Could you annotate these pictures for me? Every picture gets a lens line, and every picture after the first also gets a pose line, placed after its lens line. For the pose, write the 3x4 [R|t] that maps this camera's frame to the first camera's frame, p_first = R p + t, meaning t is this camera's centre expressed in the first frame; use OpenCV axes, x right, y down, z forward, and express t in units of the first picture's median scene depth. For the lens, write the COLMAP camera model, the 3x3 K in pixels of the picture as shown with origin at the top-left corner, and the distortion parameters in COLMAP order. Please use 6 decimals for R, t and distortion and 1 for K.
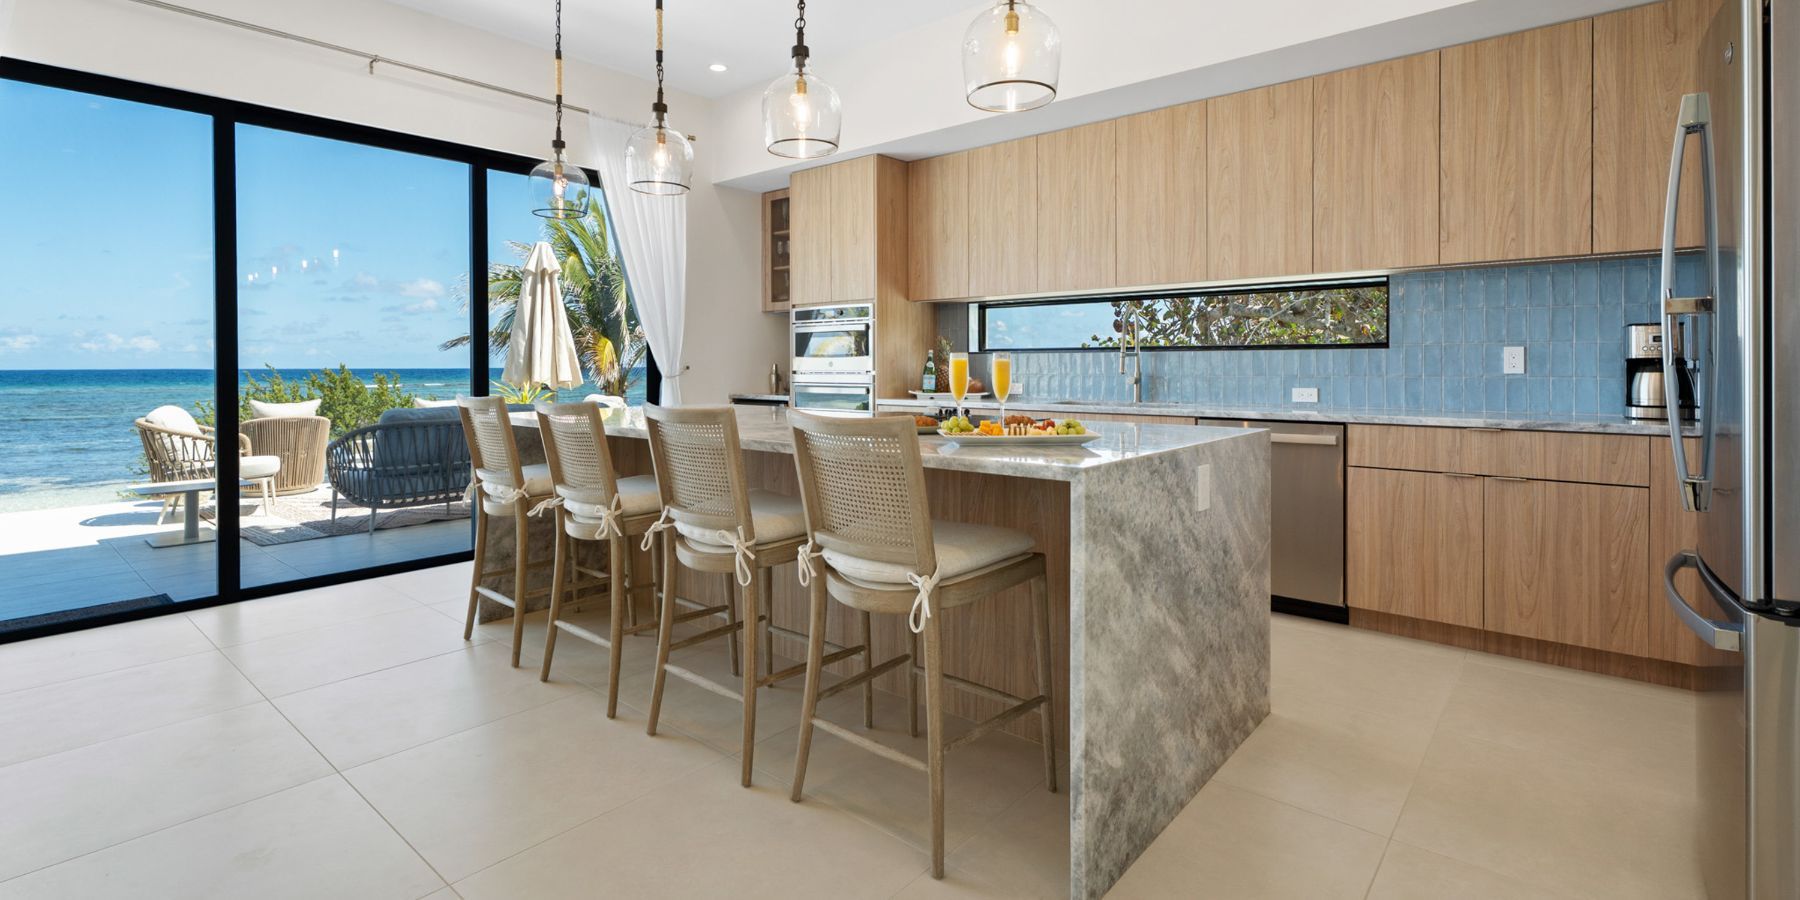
lens RADIAL K [[811.4, 0, 889.4], [0, 811.4, 371.2], [0, 0, 1]] dist [0.000419, 0.000770]
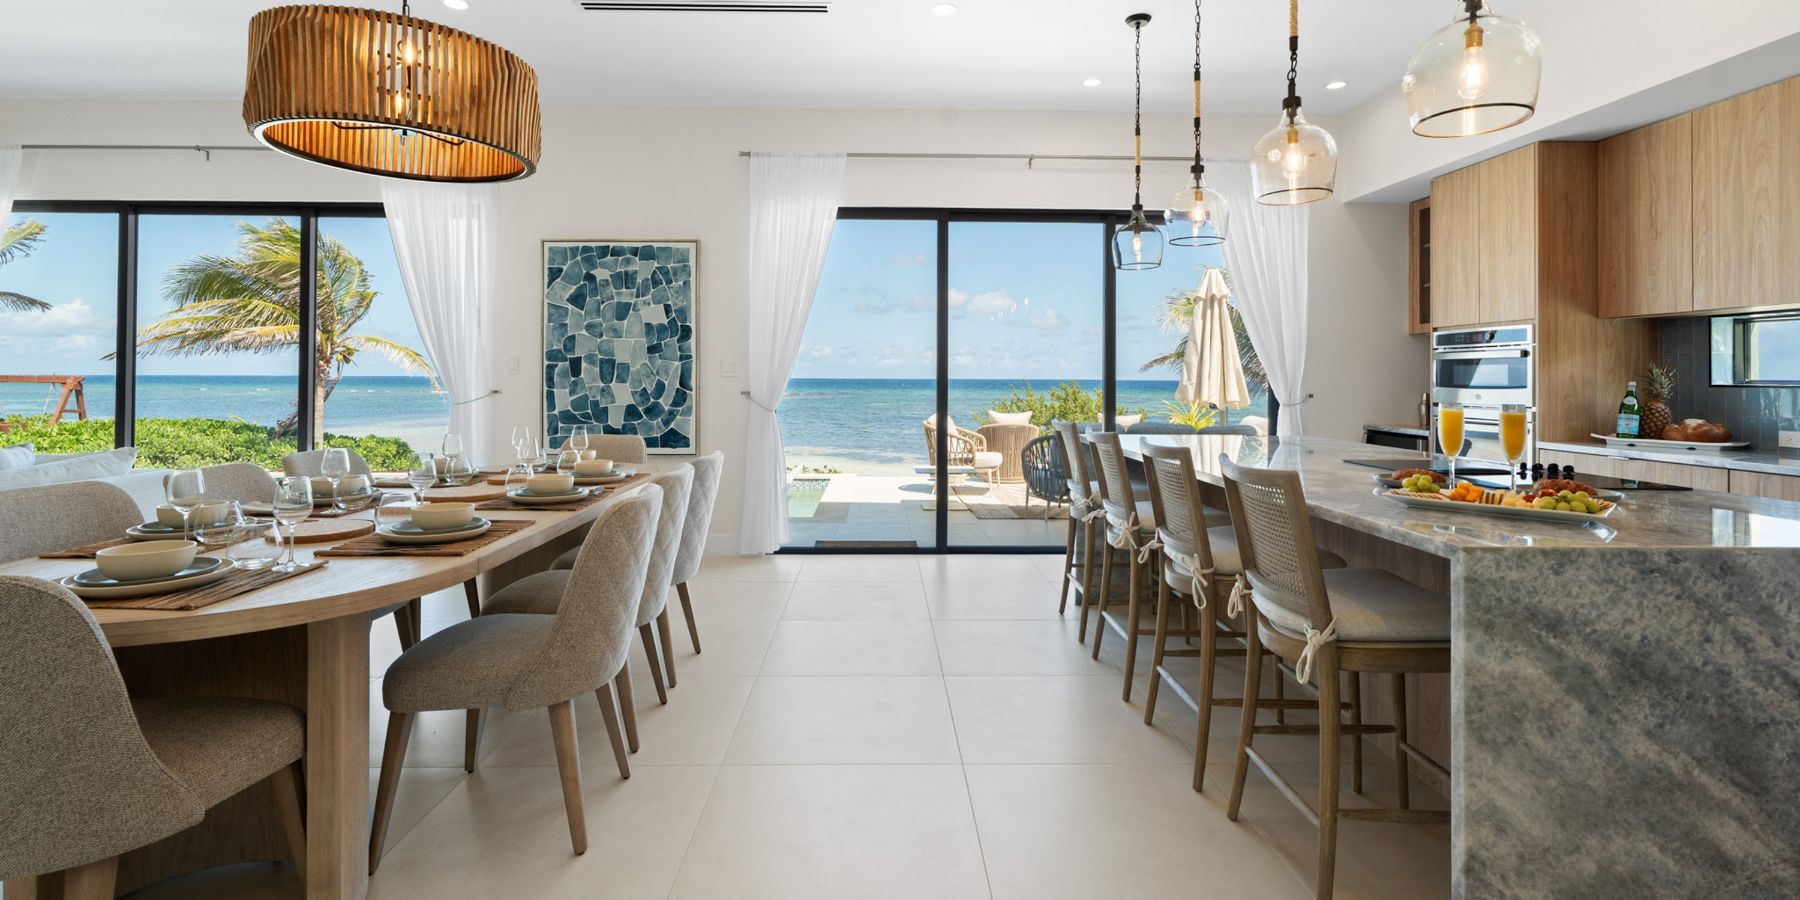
lens RADIAL K [[807.5, 0, 894.1], [0, 807.5, 368.3], [0, 0, 1]] dist [-0.000129, 0.000746]
pose [[0.667190, -0.000930, -0.744887, 0.221088], [-0.014503, 0.999793, -0.014239, -0.025795], [0.744746, 0.020303, 0.667039, -0.032470]]
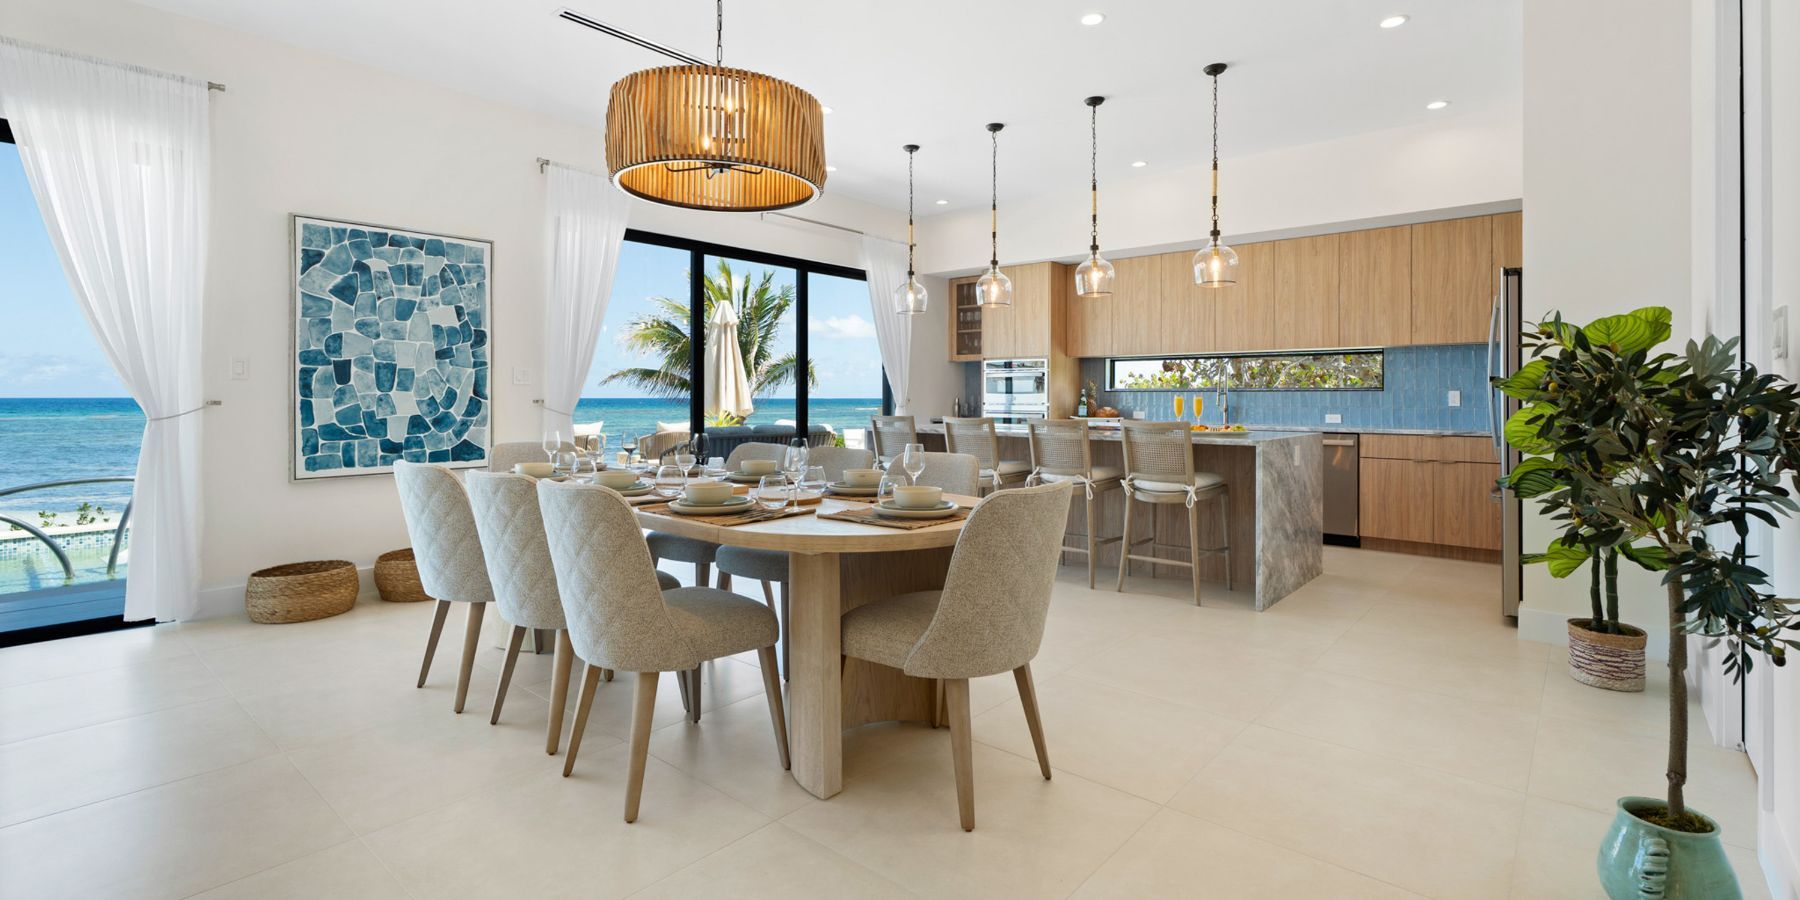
lens RADIAL K [[799.8, 0, 896.9], [0, 799.8, 396.1], [0, 0, 1]] dist [0.000446, 0.000257]
pose [[0.999980, 0.005291, -0.003559, -0.421763], [-0.005327, 0.999935, -0.010094, 0.004582], [0.003505, 0.010113, 0.999943, -0.719025]]
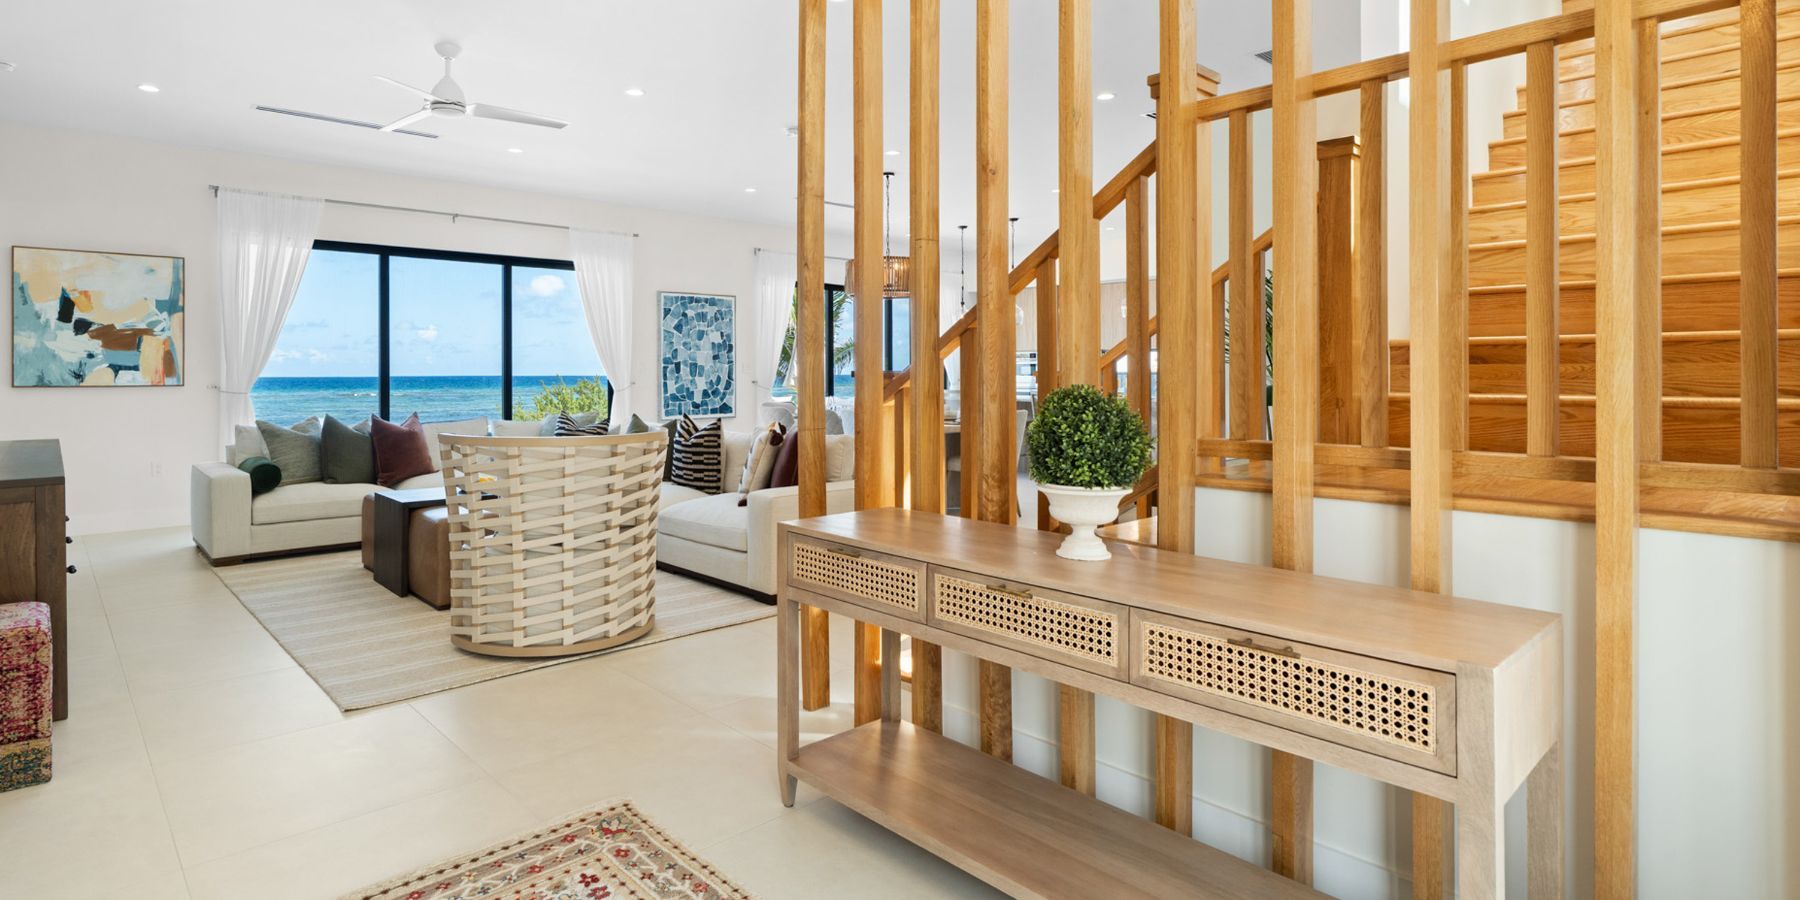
lens RADIAL K [[893.2, 0, 793.0], [0, 893.2, 375.6], [0, 0, 1]] dist [0.000461, 0.000528]
pose [[0.988335, 0.001555, -0.152286, -0.508574], [-0.002731, 0.999968, -0.007513, 0.004075], [0.152269, 0.007841, 0.988308, -2.187833]]
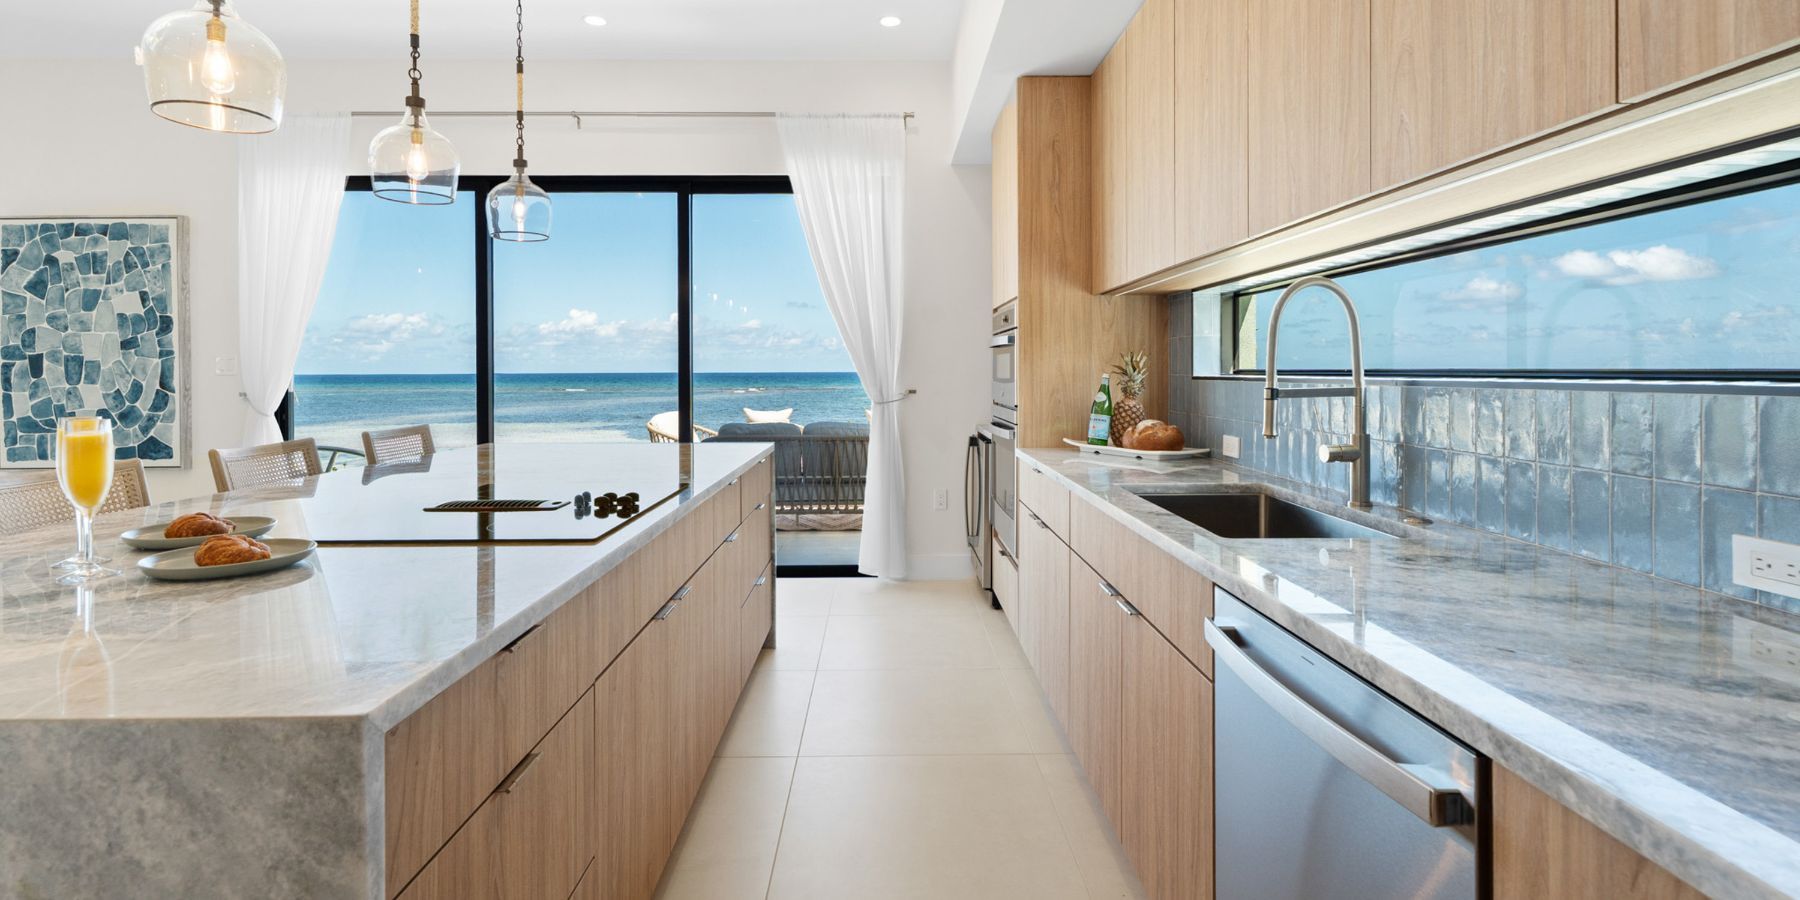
lens RADIAL K [[811.4, 0, 889.4], [0, 811.4, 371.2], [0, 0, 1]] dist [0.000419, 0.000770]
pose [[0.665846, 0.002245, -0.746086, 0.572172], [-0.005022, 0.999986, -0.001473, -0.037472], [0.746073, 0.004728, 0.665848, 0.679706]]
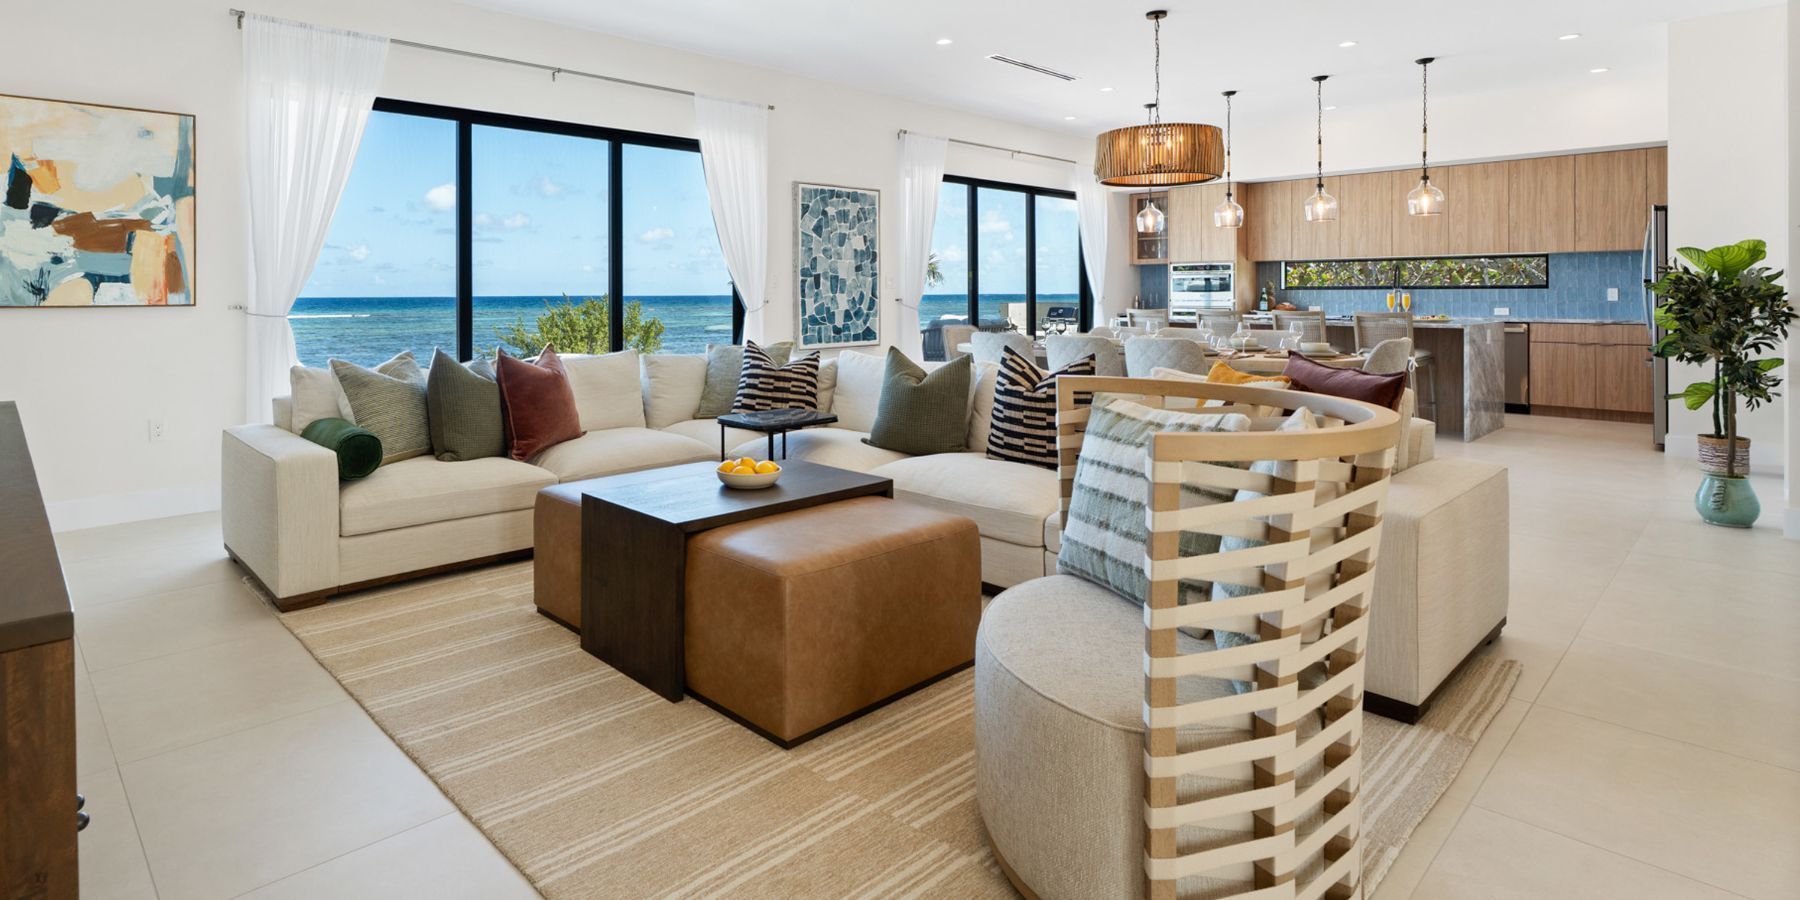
lens RADIAL K [[908.9, 0, 769.8], [0, 908.9, 297.0], [0, 0, 1]] dist [0.001816, -0.000792]
pose [[0.991236, 0.000427, -0.132100, -1.116123], [-0.001179, 0.999984, -0.005611, 0.009129], [0.132095, 0.005718, 0.991221, -1.667037]]
